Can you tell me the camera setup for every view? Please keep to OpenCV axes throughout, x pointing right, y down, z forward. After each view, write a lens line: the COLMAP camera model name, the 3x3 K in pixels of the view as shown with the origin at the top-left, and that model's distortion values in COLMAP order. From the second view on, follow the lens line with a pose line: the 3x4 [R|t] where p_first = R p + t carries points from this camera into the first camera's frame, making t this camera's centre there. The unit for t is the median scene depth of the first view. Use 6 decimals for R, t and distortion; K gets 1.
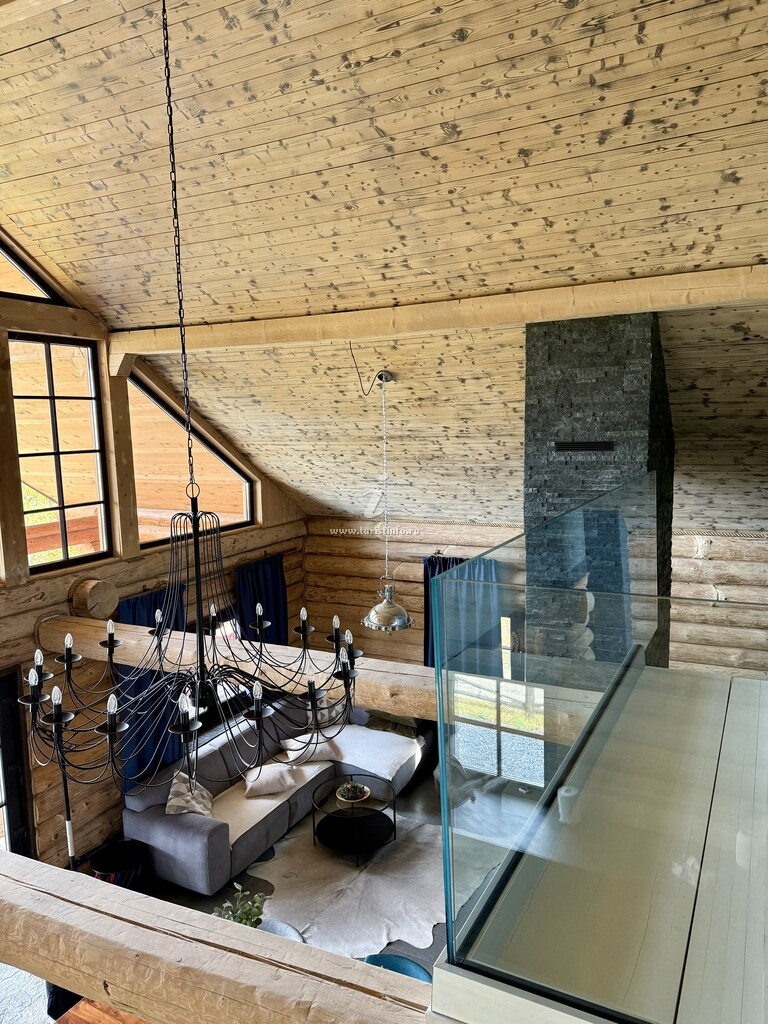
lens RADIAL K [[720.3, 0, 383.3], [0, 720.3, 508.1], [0, 0, 1]] dist [0.043180, -0.037672]
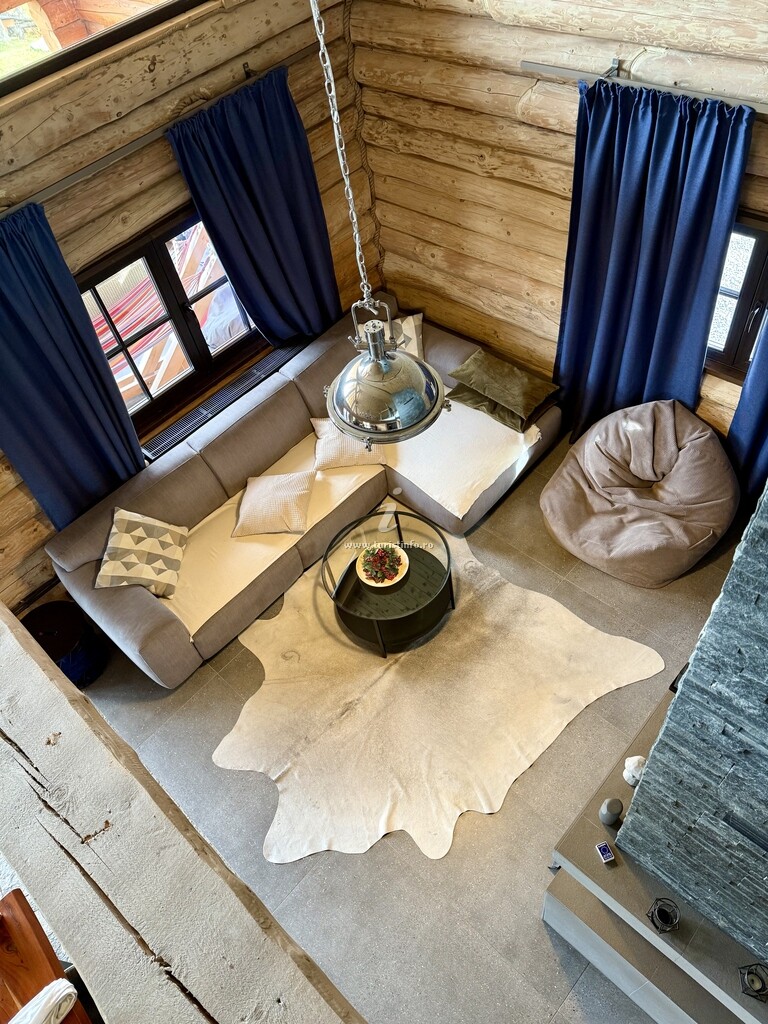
lens RADIAL K [[720.3, 0, 379.9], [0, 720.3, 518.8], [0, 0, 1]] dist [0.043180, -0.037672]
pose [[0.960004, 0.141687, -0.241490, 0.084848], [0.073815, 0.703913, 0.706441, -0.065718], [0.270081, -0.696011, 0.665300, 0.506847]]
